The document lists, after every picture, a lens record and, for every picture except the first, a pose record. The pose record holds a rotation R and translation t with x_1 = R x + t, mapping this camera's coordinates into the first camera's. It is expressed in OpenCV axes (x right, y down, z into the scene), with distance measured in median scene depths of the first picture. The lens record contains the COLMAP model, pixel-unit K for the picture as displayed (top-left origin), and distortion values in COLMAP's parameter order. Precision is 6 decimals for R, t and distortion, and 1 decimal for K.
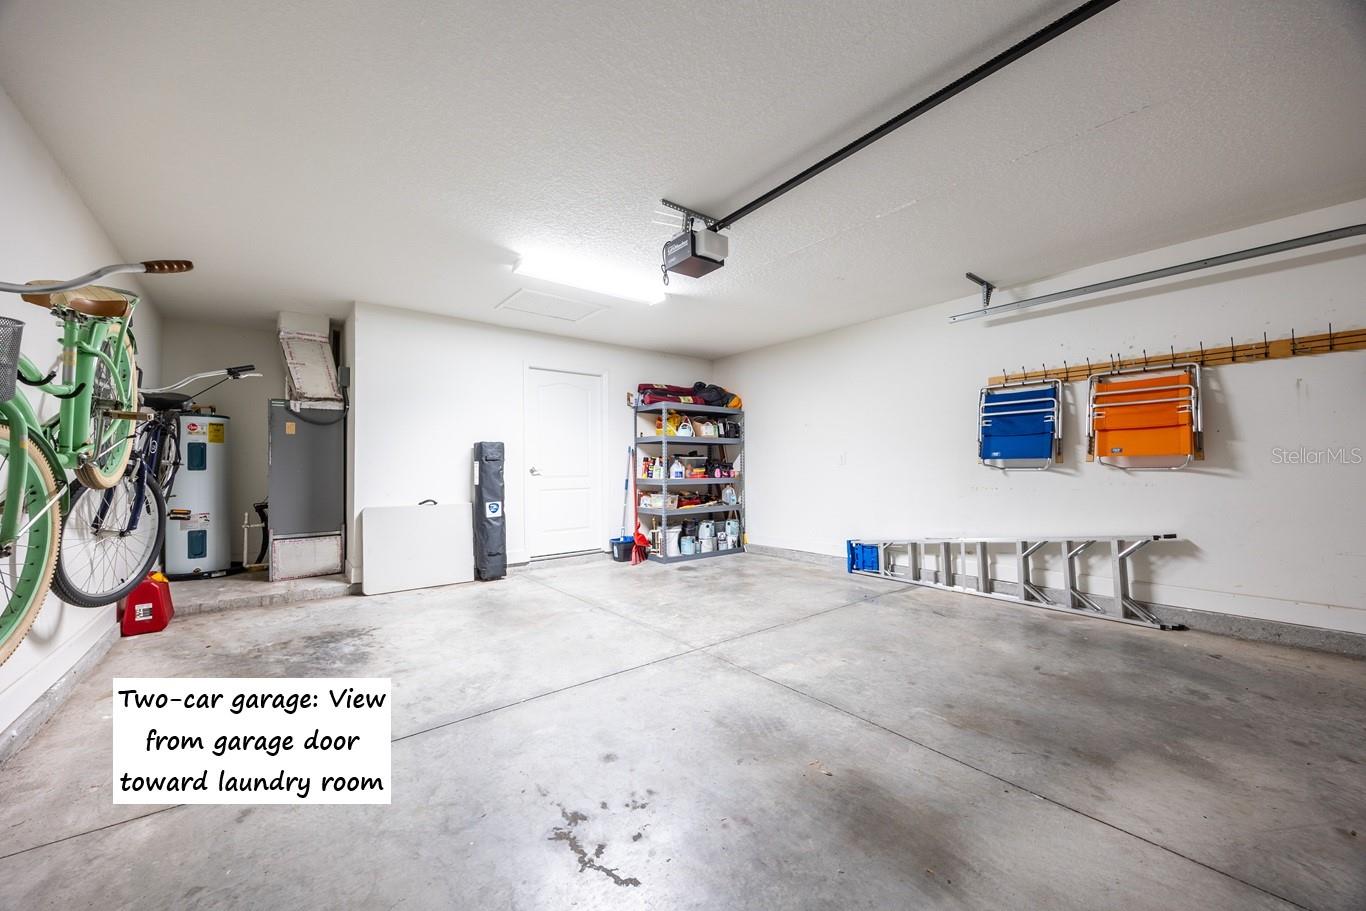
lens RADIAL K [[509.8, 0, 687.1], [0, 509.8, 455.1], [0, 0, 1]] dist [0.000356, 0.000125]
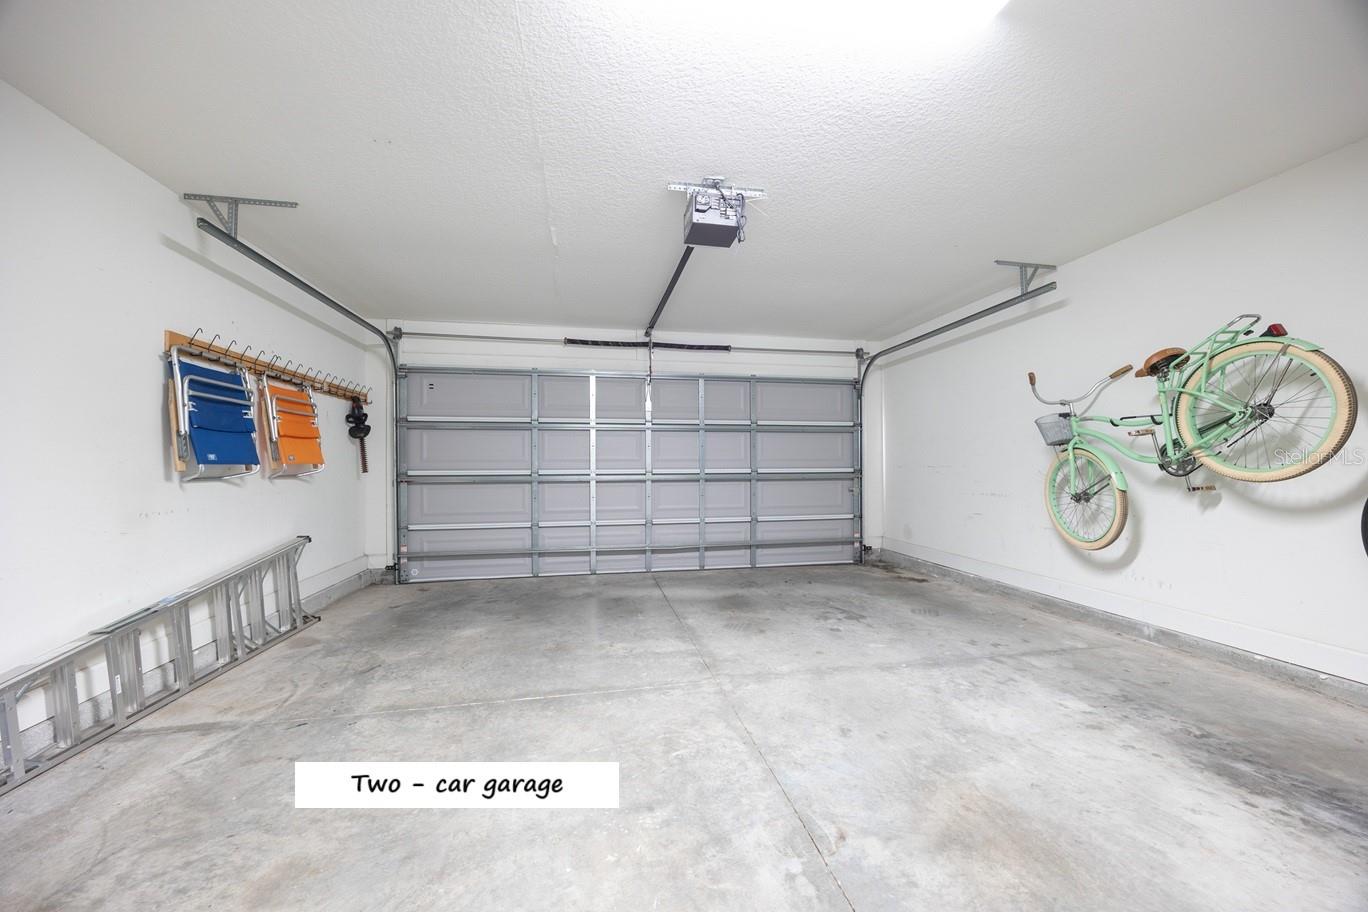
lens RADIAL K [[510.5, 0, 690.7], [0, 510.5, 461.2], [0, 0, 1]] dist [0.000356, 0.000125]
pose [[-0.883470, 0.019622, 0.468077, -0.378506], [0.002642, 0.999315, -0.036905, 0.044078], [-0.468480, -0.031368, -0.882917, 1.935900]]
